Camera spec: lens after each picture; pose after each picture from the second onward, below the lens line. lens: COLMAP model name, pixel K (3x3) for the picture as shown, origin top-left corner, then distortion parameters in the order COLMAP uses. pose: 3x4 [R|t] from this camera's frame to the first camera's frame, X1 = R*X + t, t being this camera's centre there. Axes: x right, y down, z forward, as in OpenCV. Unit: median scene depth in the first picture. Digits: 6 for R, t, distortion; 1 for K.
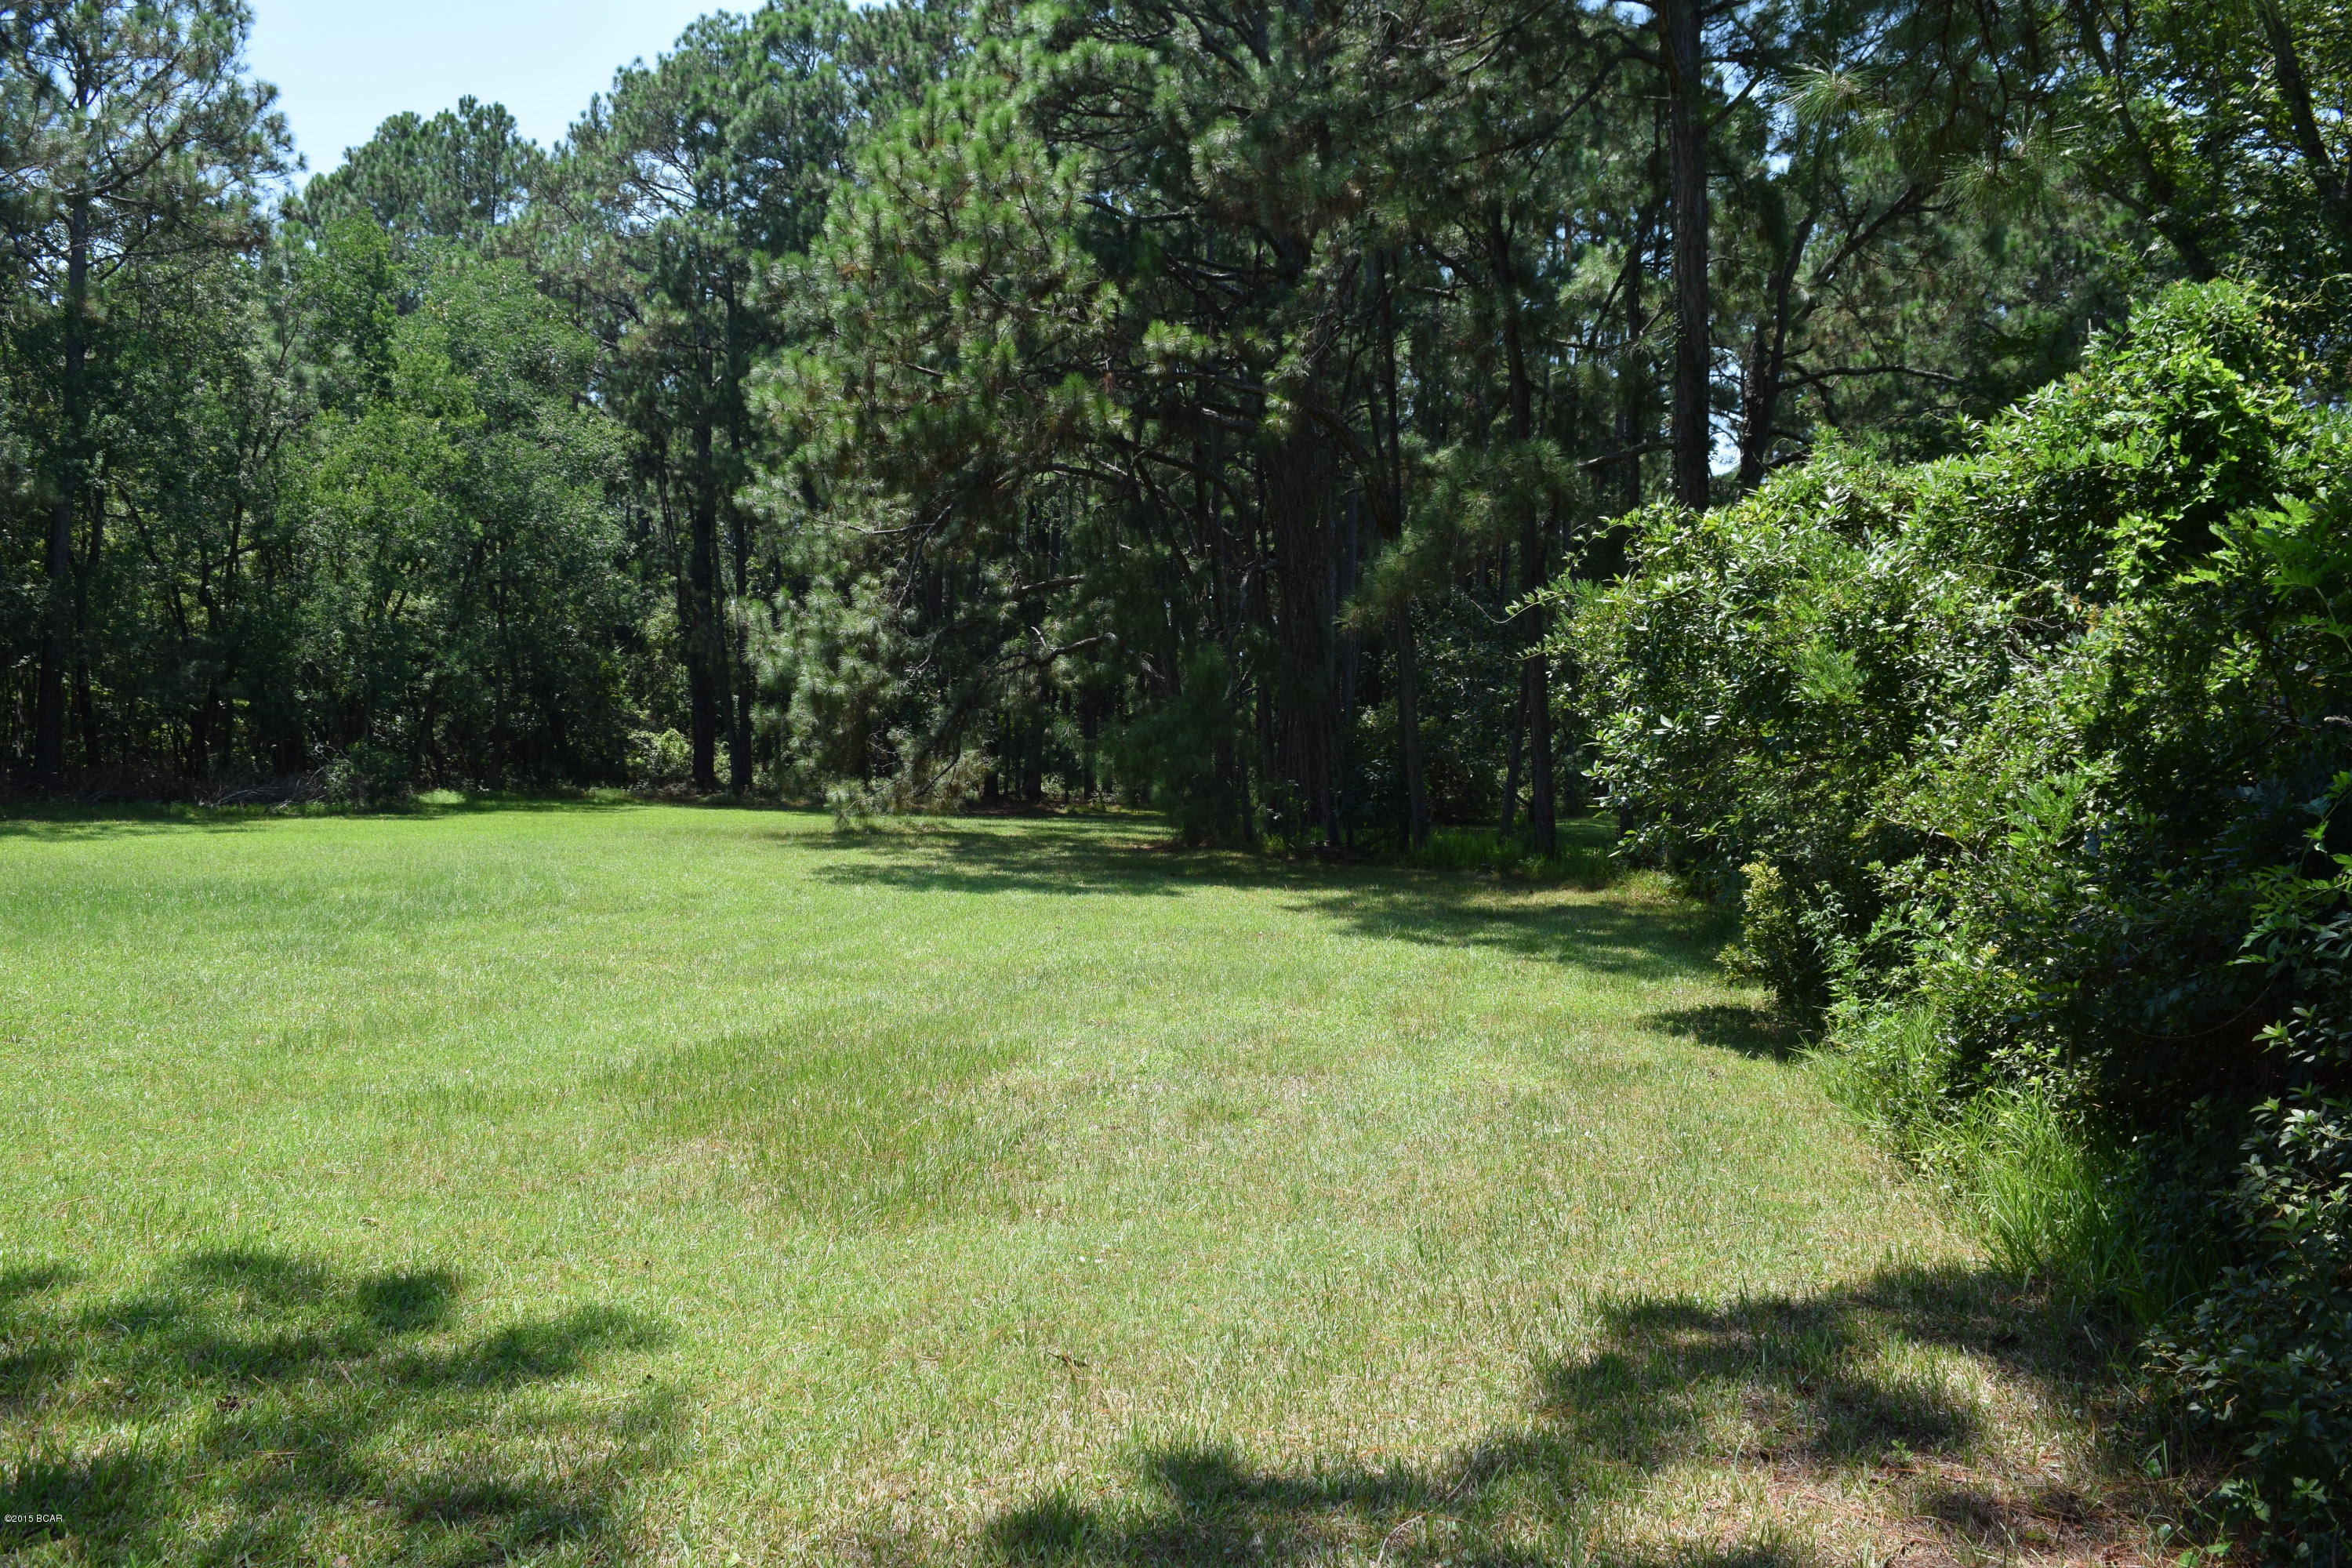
lens RADIAL K [[1840.3, 0, 1176.0], [0, 1840.3, 784.0], [0, 0, 1]] dist [-0.099519, 0.026131]
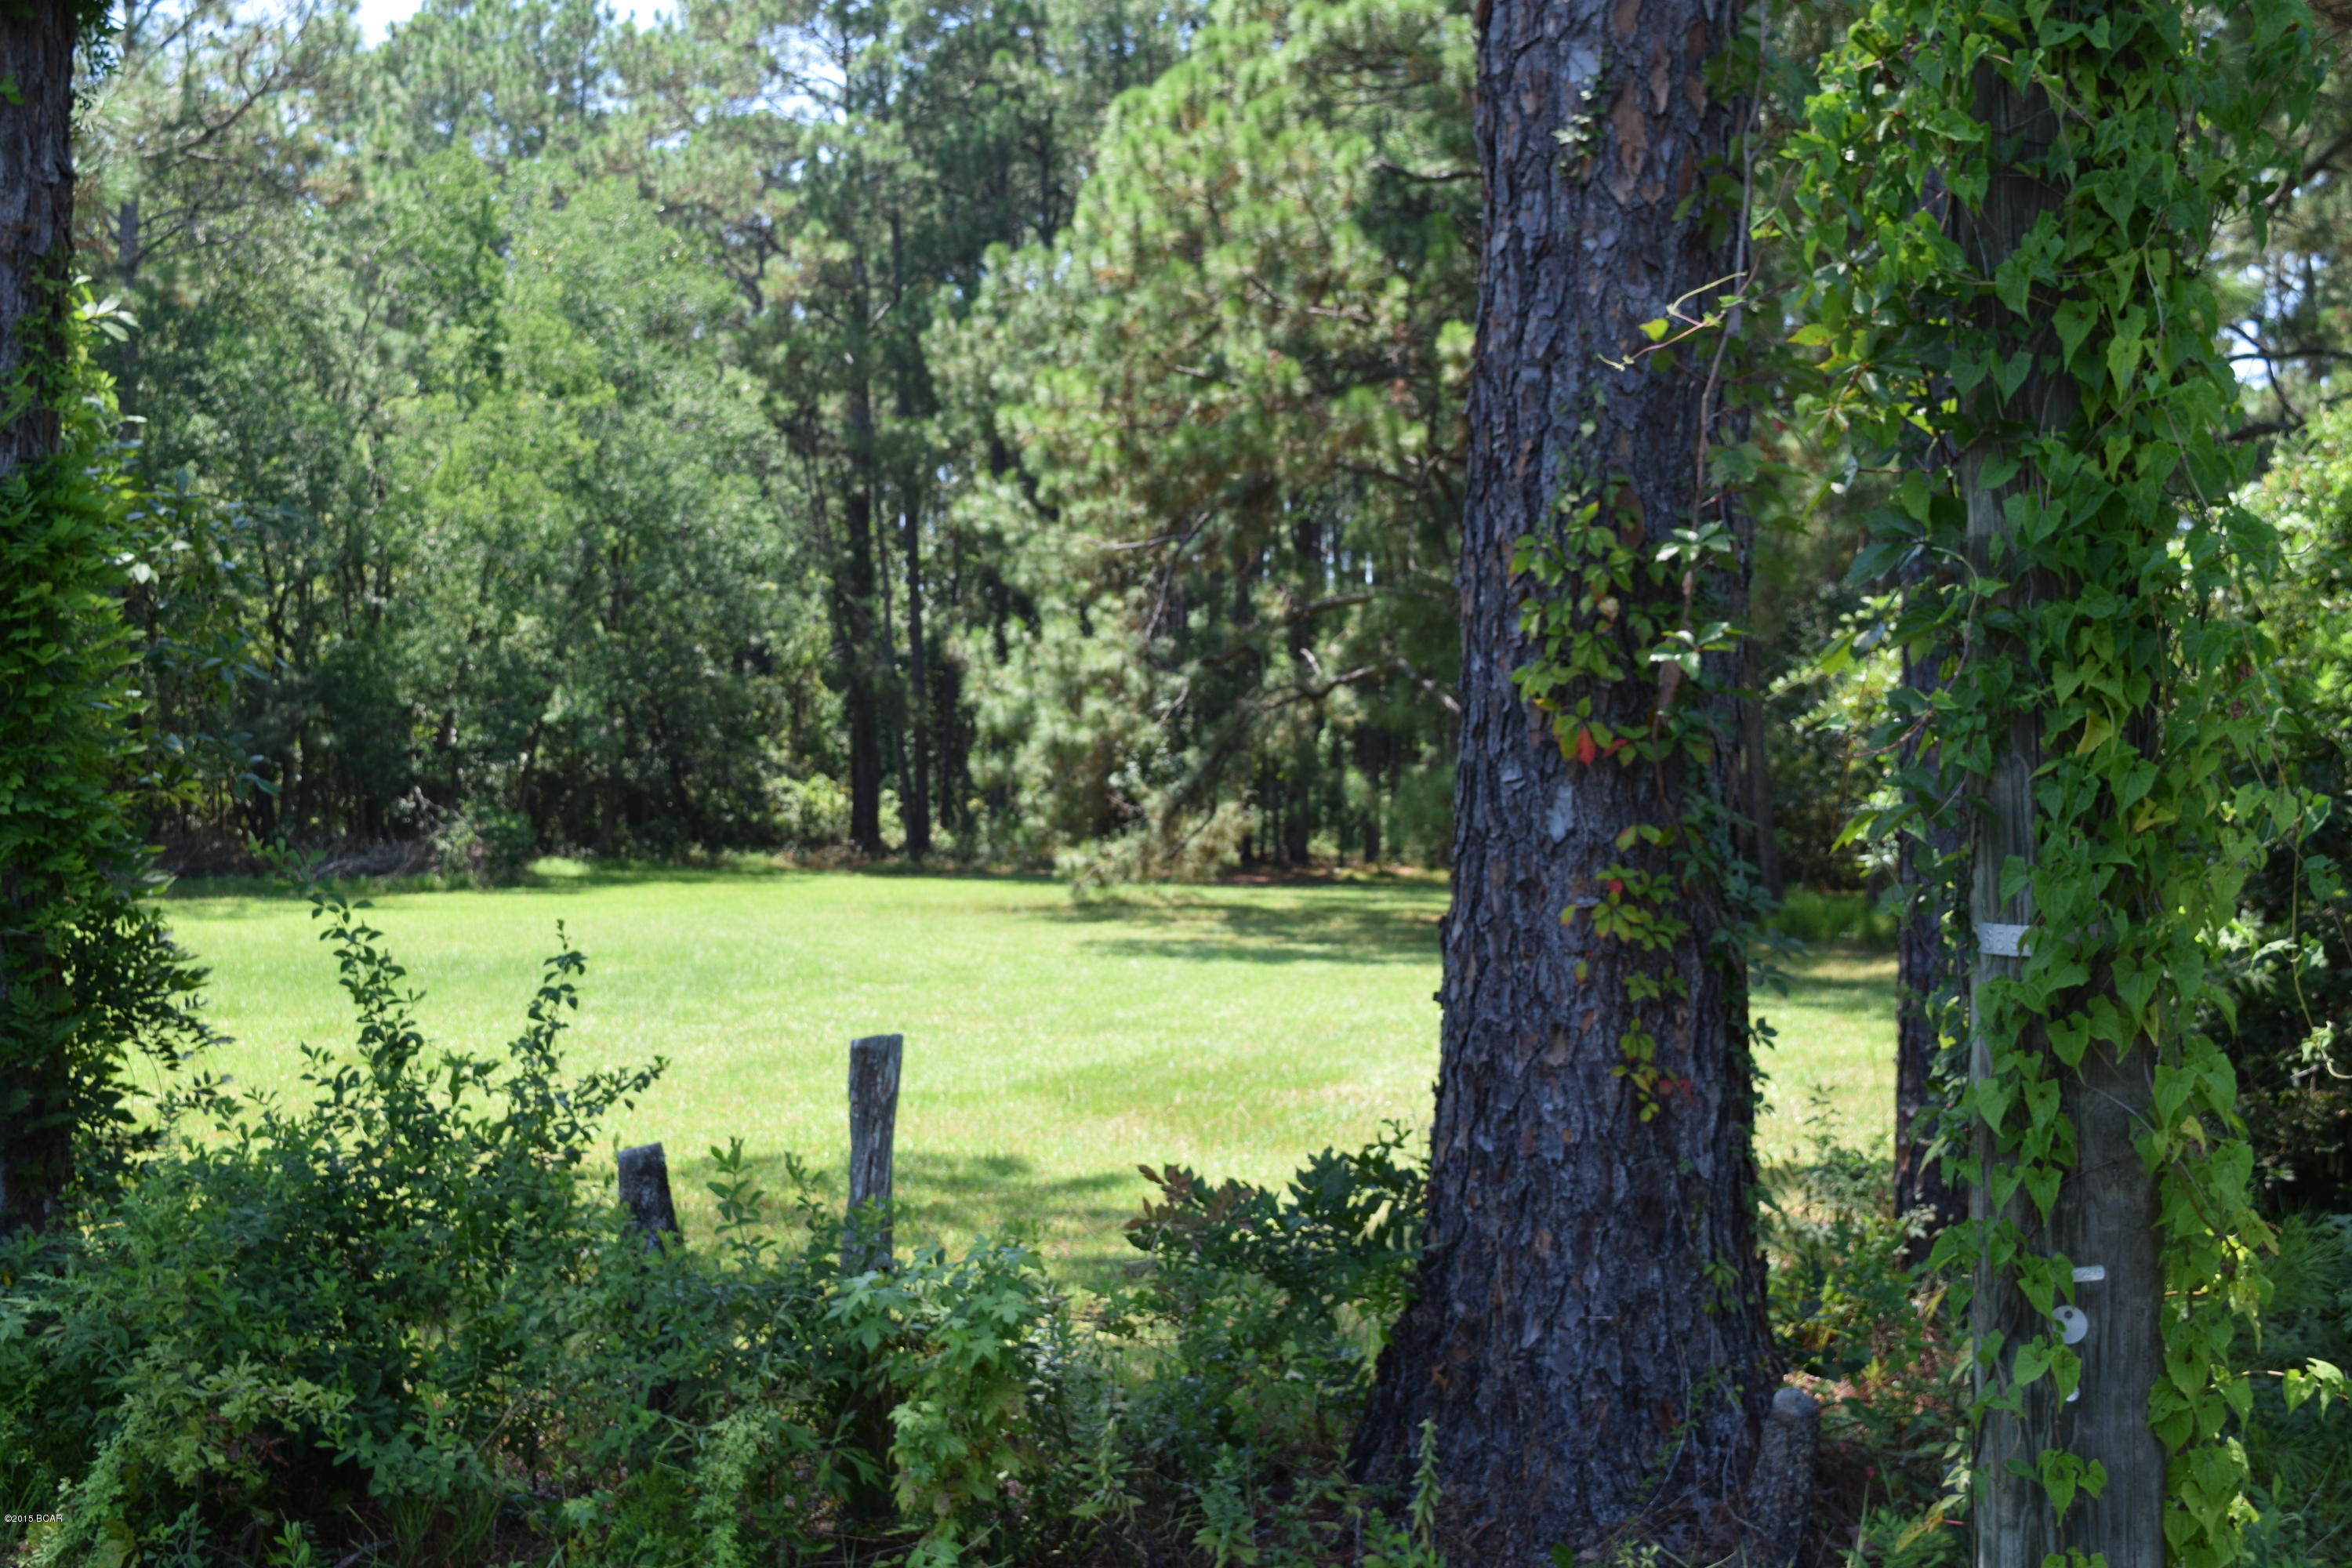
lens RADIAL K [[3256.0, 0, 1097.7], [0, 3256.0, 745.8], [0, 0, 1]] dist [-0.034663, -0.015261]
pose [[0.992613, -0.012652, -0.120659, 0.005487], [0.009187, 0.999531, -0.029230, -0.002616], [0.120972, 0.027905, 0.992264, -0.475757]]
